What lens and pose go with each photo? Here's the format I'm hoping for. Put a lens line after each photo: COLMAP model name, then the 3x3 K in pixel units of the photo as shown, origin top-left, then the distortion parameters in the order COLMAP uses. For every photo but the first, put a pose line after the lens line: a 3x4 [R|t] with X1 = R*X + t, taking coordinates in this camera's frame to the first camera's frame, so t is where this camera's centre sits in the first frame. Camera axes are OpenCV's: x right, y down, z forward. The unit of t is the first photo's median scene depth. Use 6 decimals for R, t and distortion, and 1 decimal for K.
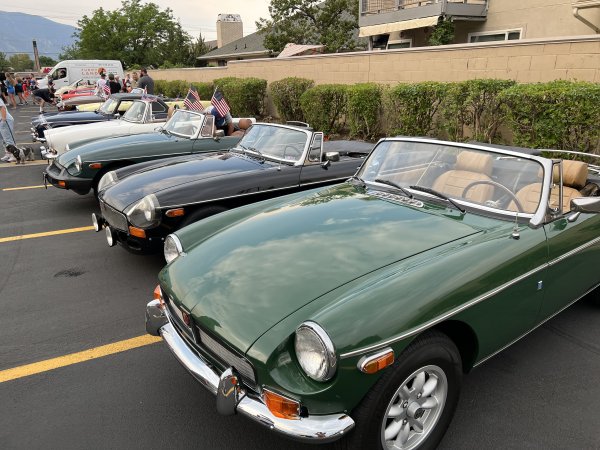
lens RADIAL K [[452.3, 0, 297.8], [0, 452.3, 221.1], [0, 0, 1]] dist [0.023066, -0.017527]
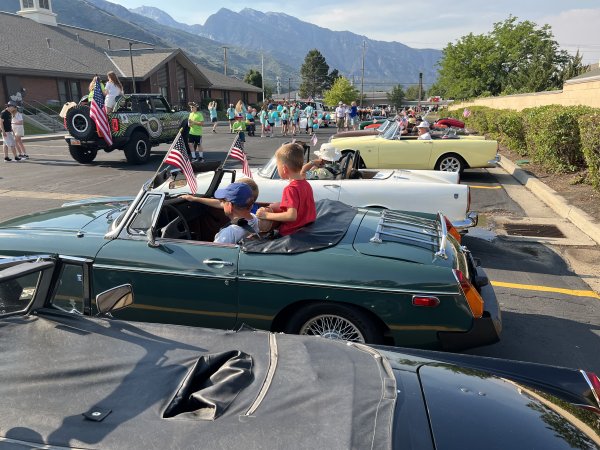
lens RADIAL K [[452.3, 0, 302.7], [0, 452.3, 230.1], [0, 0, 1]] dist [0.023066, -0.017527]
pose [[0.717965, 0.187884, -0.670243, 0.033144], [-0.213817, 0.975859, 0.044514, -0.041335], [0.662427, 0.111350, 0.740805, 0.130829]]
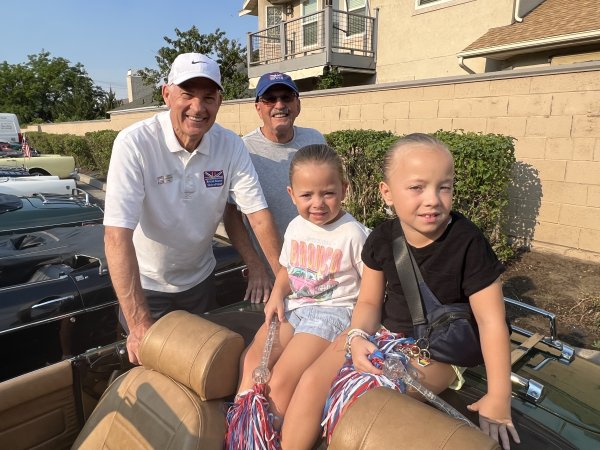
lens RADIAL K [[424.1, 0, 297.0], [0, 424.1, 230.6], [0, 0, 1]] dist [0.003885, -0.005643]
pose [[0.989058, -0.027108, 0.145015, 0.043549], [0.038968, 0.996067, -0.079576, -0.018958], [-0.142287, 0.084356, 0.986224, 0.067781]]
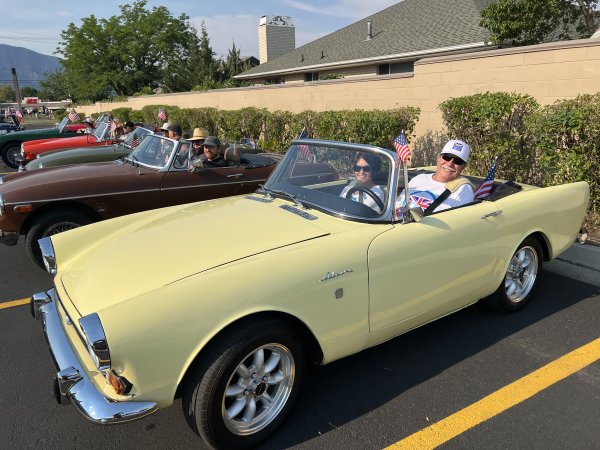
lens RADIAL K [[452.3, 0, 297.9], [0, 452.3, 234.9], [0, 0, 1]] dist [0.023066, -0.017527]
pose [[0.999489, -0.019622, 0.025247, -0.140268], [0.020352, 0.999372, -0.028995, -0.089396], [-0.024662, 0.029494, 0.999261, 0.293282]]
